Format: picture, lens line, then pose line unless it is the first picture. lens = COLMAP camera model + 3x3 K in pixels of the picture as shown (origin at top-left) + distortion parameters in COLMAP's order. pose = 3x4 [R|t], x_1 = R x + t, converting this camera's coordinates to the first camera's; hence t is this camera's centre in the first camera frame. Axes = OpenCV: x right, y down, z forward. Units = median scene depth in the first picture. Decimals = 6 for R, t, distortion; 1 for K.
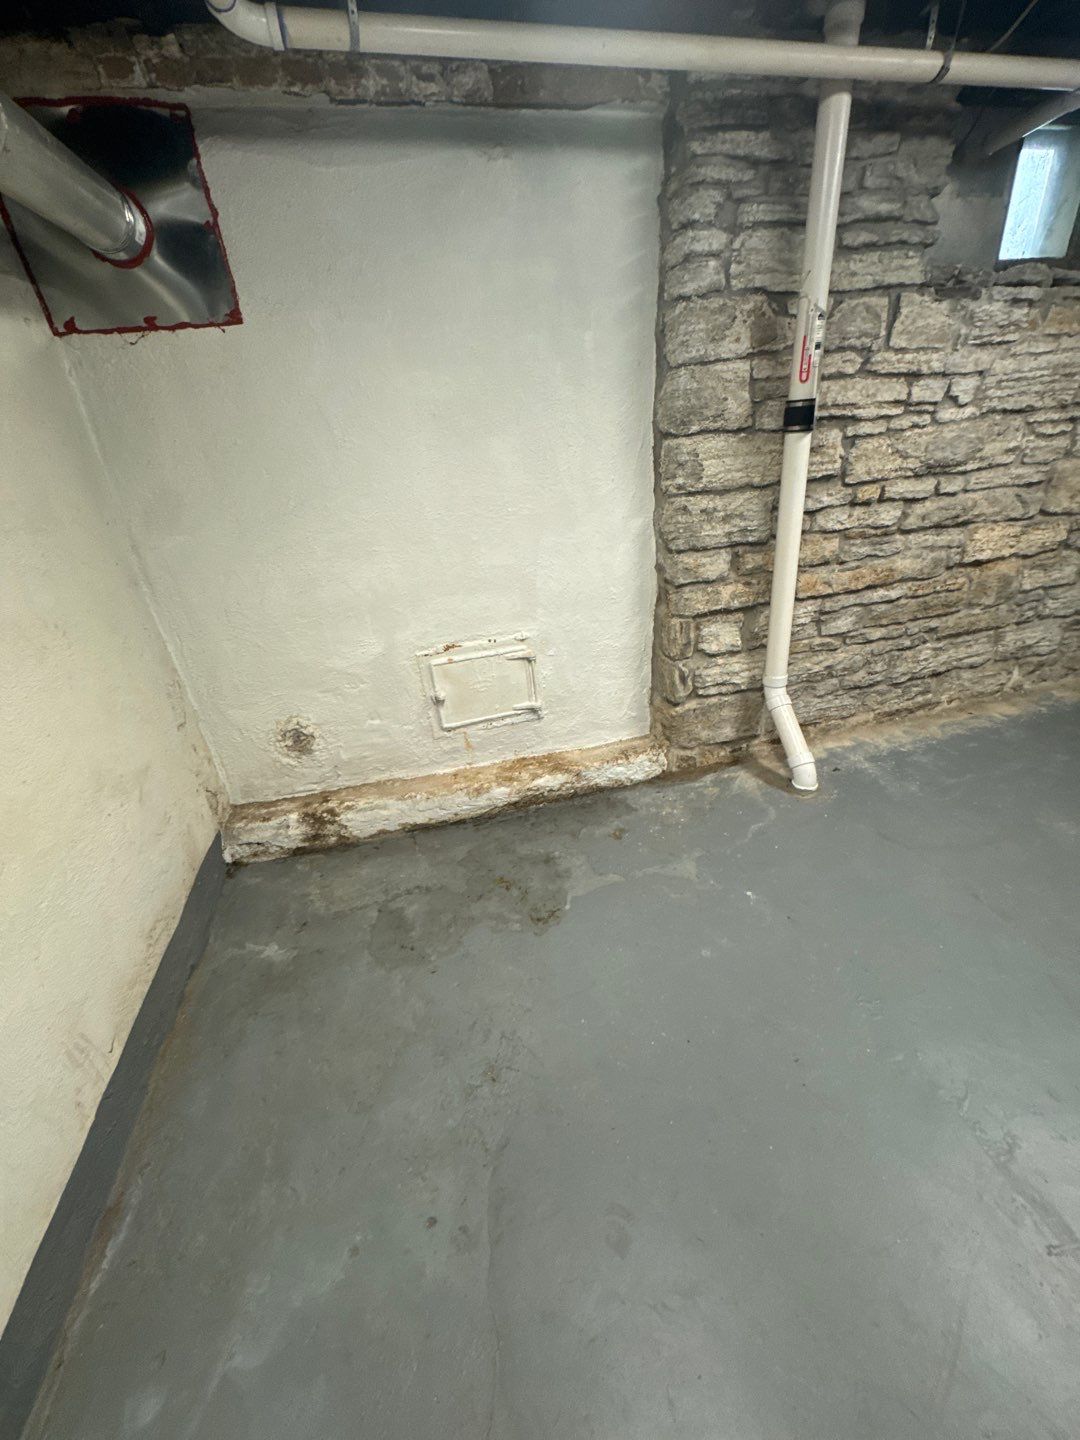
lens RADIAL K [[568.9, 0, 543.1], [0, 568.9, 718.5], [0, 0, 1]] dist [-0.002571, -0.000499]
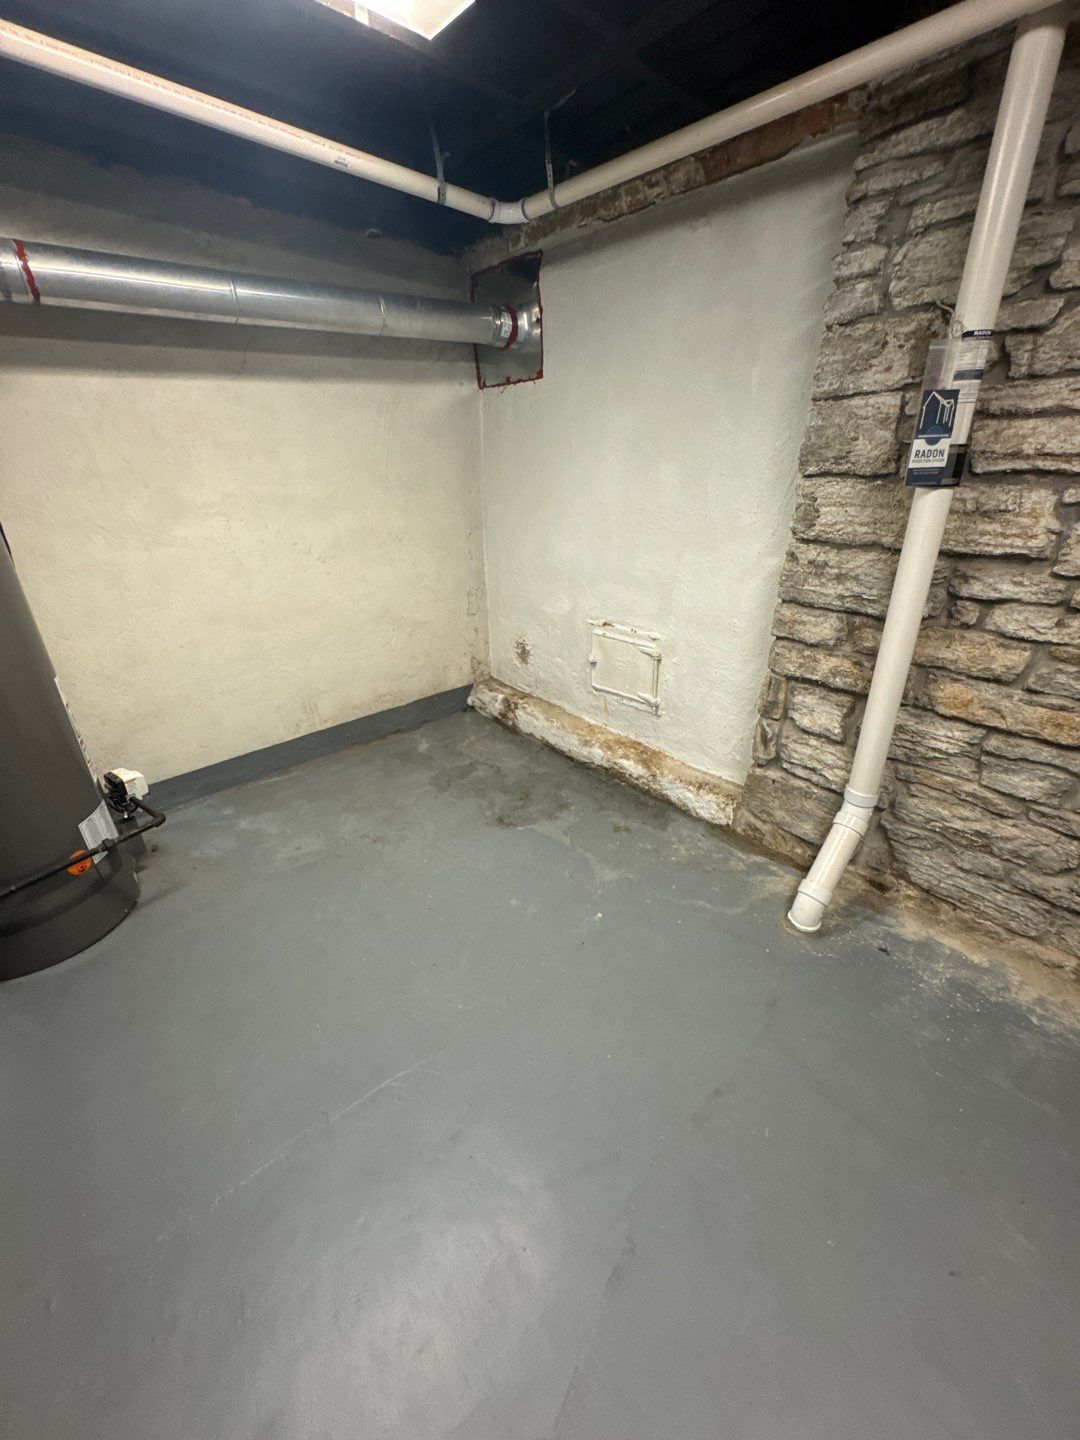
lens RADIAL K [[568.9, 0, 543.1], [0, 568.9, 718.5], [0, 0, 1]] dist [-0.002571, -0.000499]
pose [[0.482311, 0.426262, -0.765295, 0.802877], [-0.413368, 0.880989, 0.230186, -0.171707], [0.772336, 0.205327, 0.601114, 0.188442]]
